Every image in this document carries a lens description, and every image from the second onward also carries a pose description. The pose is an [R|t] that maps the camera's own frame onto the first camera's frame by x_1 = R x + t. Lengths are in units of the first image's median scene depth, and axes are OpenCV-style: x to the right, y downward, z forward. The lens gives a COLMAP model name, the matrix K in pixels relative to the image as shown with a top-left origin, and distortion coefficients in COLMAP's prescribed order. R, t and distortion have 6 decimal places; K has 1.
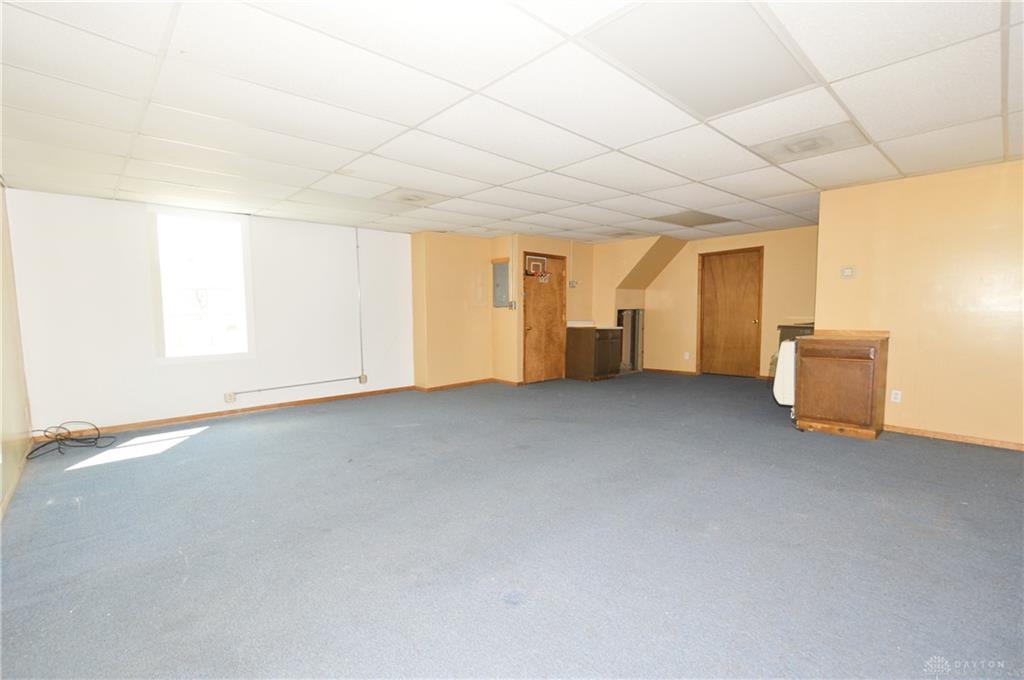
lens RADIAL K [[460.2, 0, 509.4], [0, 460.2, 347.2], [0, 0, 1]] dist [0.011929, -0.009024]
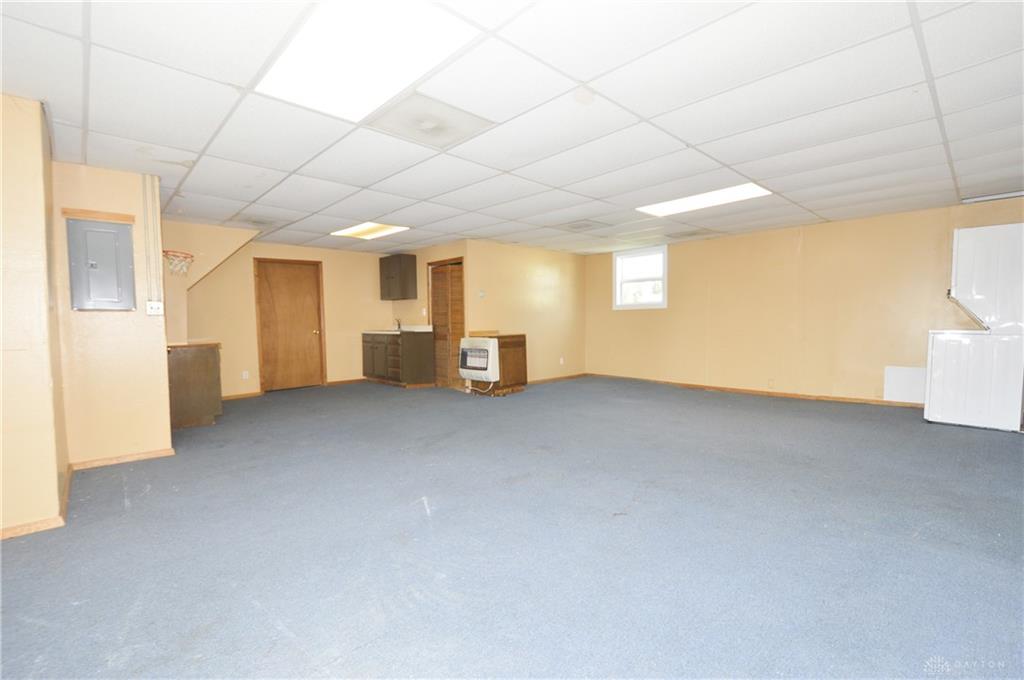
lens RADIAL K [[460.2, 0, 509.4], [0, 460.2, 347.2], [0, 0, 1]] dist [0.011929, -0.009024]
pose [[-0.005638, -0.046951, 0.998881, -0.491393], [0.094121, 0.994438, 0.047274, -0.028188], [-0.995545, 0.094282, -0.001187, 0.539402]]
